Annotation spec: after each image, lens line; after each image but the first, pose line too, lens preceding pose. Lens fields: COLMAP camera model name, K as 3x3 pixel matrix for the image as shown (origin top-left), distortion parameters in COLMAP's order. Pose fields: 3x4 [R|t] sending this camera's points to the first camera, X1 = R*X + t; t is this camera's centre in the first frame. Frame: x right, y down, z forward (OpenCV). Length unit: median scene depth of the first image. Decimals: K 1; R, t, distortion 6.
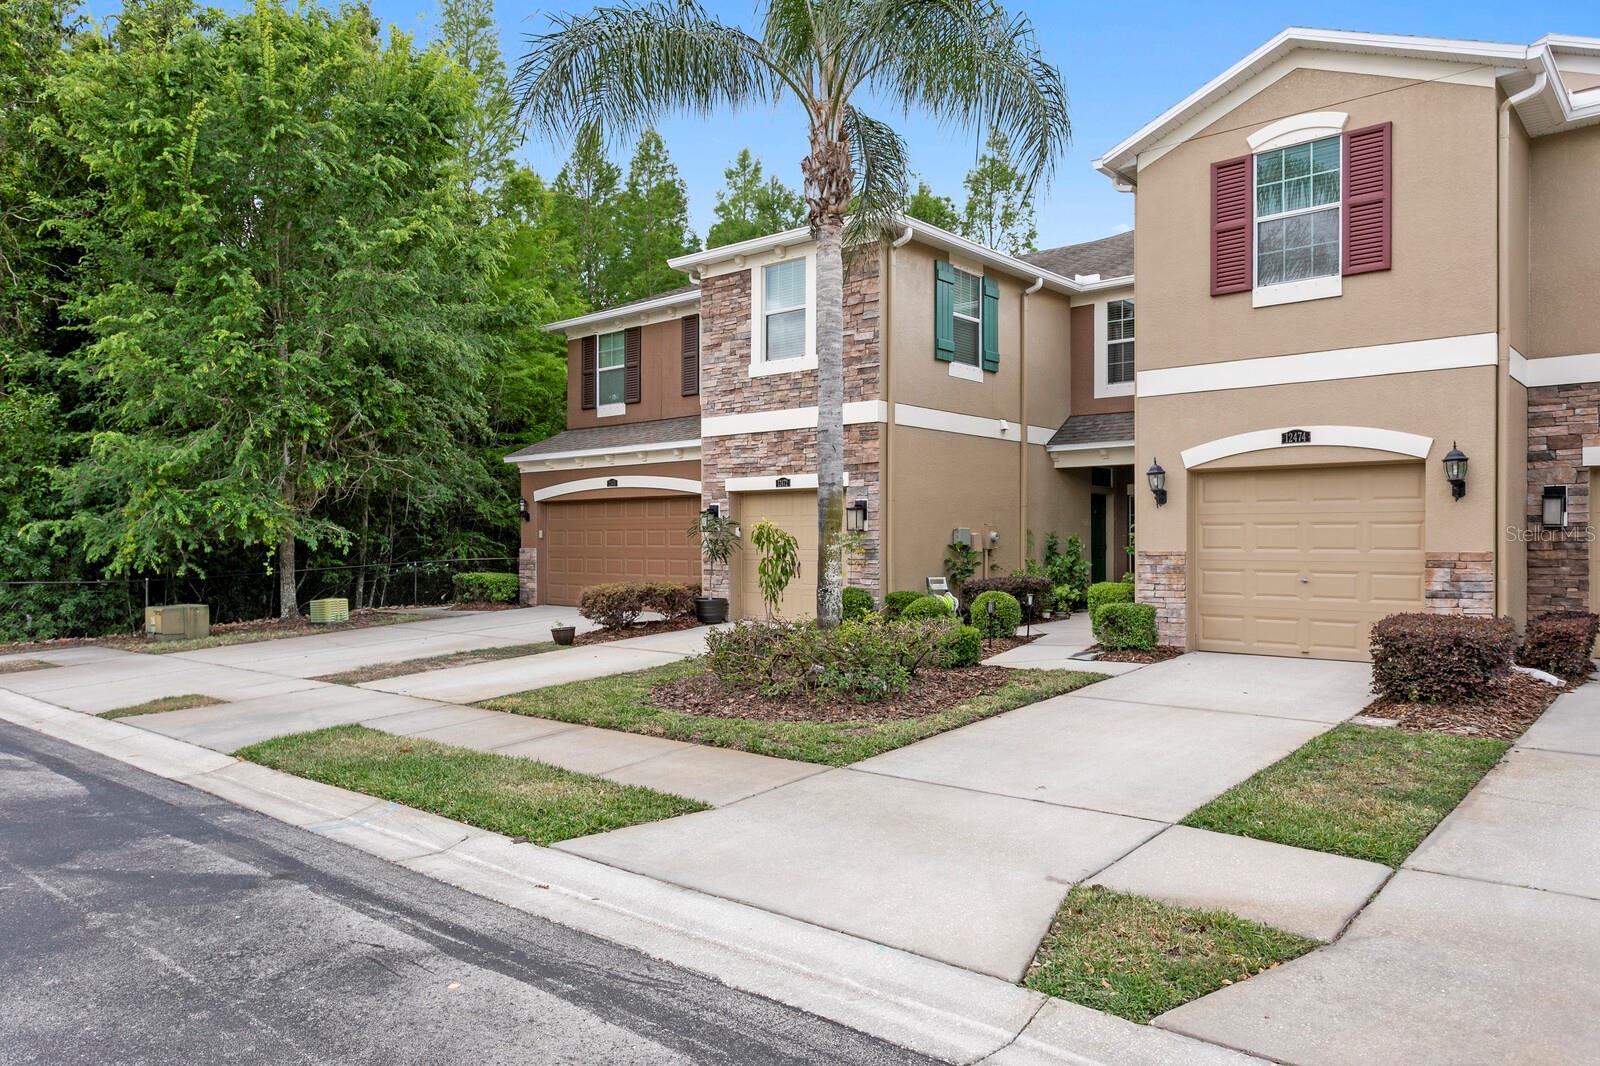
lens RADIAL K [[1150.0, 0, 799.0], [0, 1150.0, 526.5], [0, 0, 1]] dist [0.007072, 0.001769]
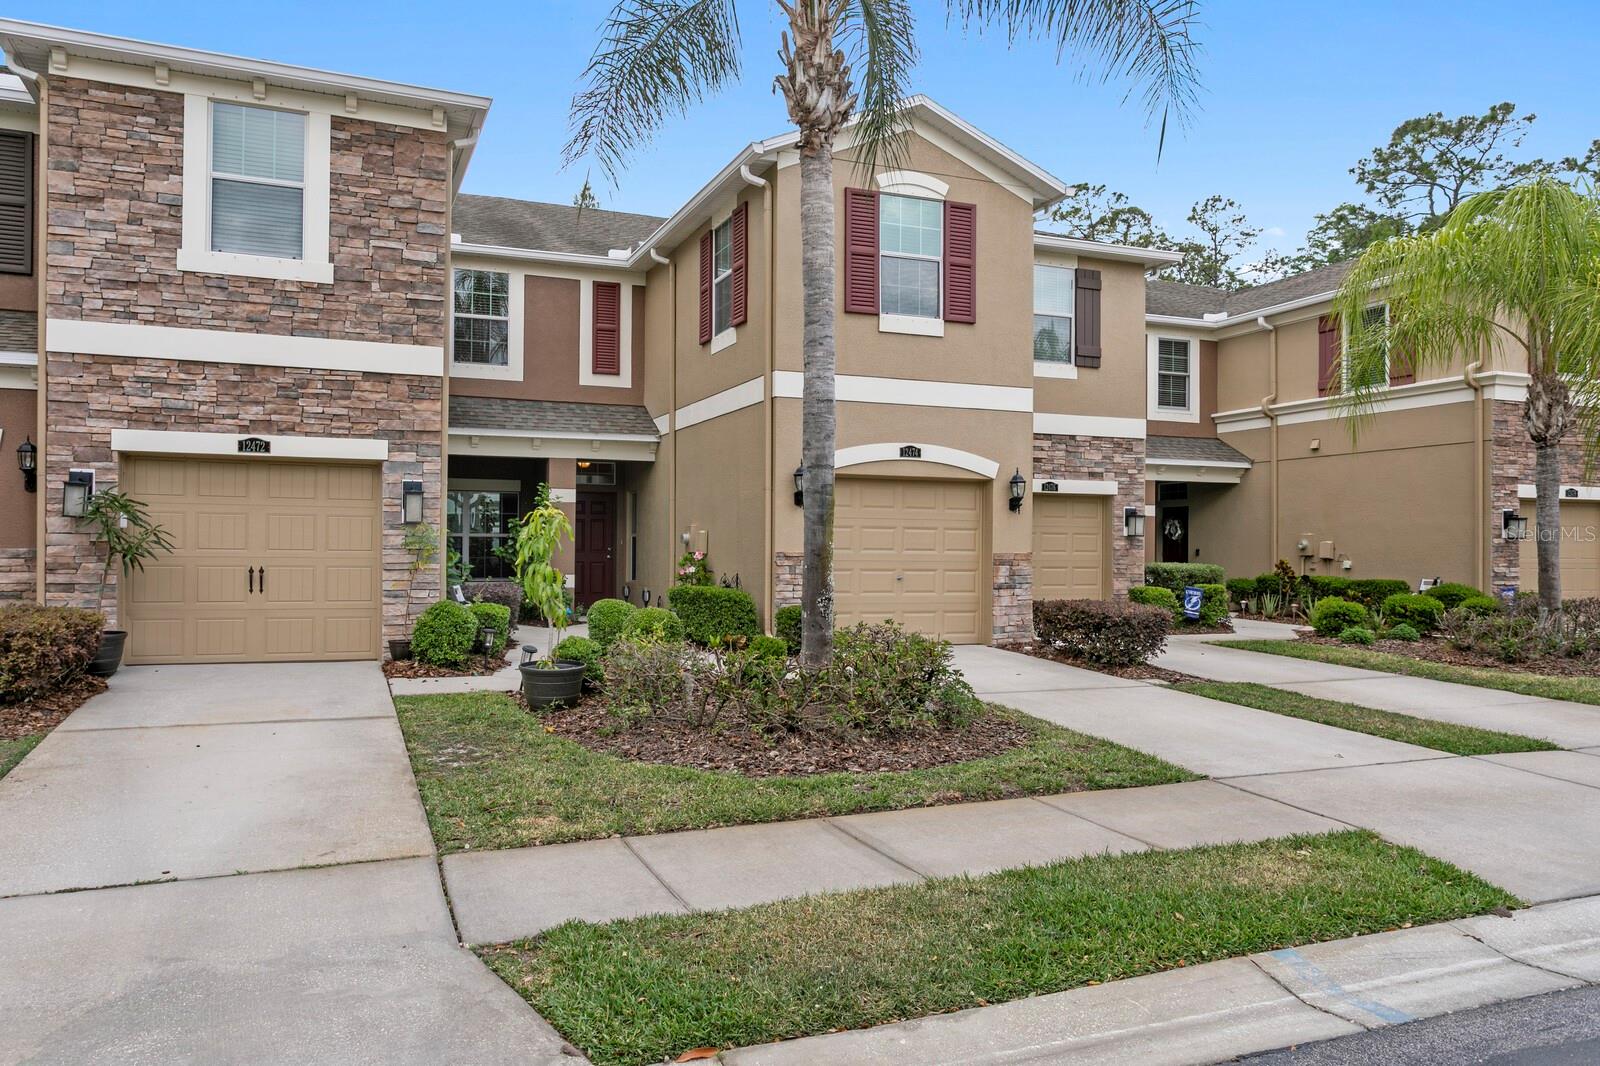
lens RADIAL K [[1120.9, 0, 799.0], [0, 1120.9, 548.1], [0, 0, 1]] dist [0.013760, -0.002351]
pose [[0.437394, 0.014957, 0.899146, -0.456676], [-0.013140, 0.999861, -0.010241, 0.022321], [-0.899174, -0.007336, 0.437530, 0.455010]]
